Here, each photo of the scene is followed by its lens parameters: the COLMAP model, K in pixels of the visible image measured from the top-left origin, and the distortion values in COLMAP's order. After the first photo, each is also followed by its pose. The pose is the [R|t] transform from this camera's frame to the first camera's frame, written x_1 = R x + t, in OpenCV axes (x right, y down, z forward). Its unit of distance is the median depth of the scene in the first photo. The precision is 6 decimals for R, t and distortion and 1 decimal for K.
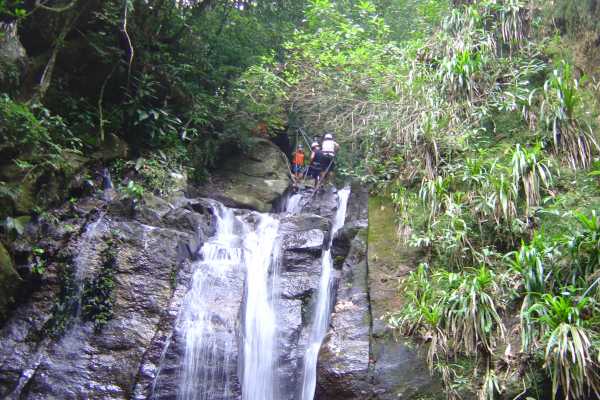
lens RADIAL K [[675.4, 0, 300.0], [0, 675.4, 200.0], [0, 0, 1]] dist [-0.146846, 0.027630]
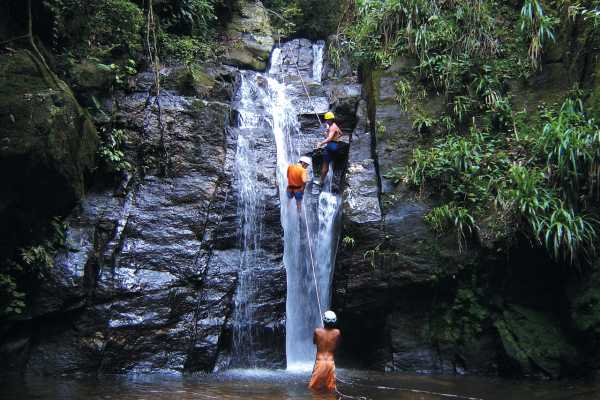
lens RADIAL K [[675.4, 0, 300.0], [0, 675.4, 200.0], [0, 0, 1]] dist [-0.146846, 0.027630]
pose [[0.989178, 0.017573, 0.145663, -0.244065], [-0.057579, 0.959651, 0.275236, -0.145208], [-0.134949, -0.280645, 0.950277, -0.256382]]
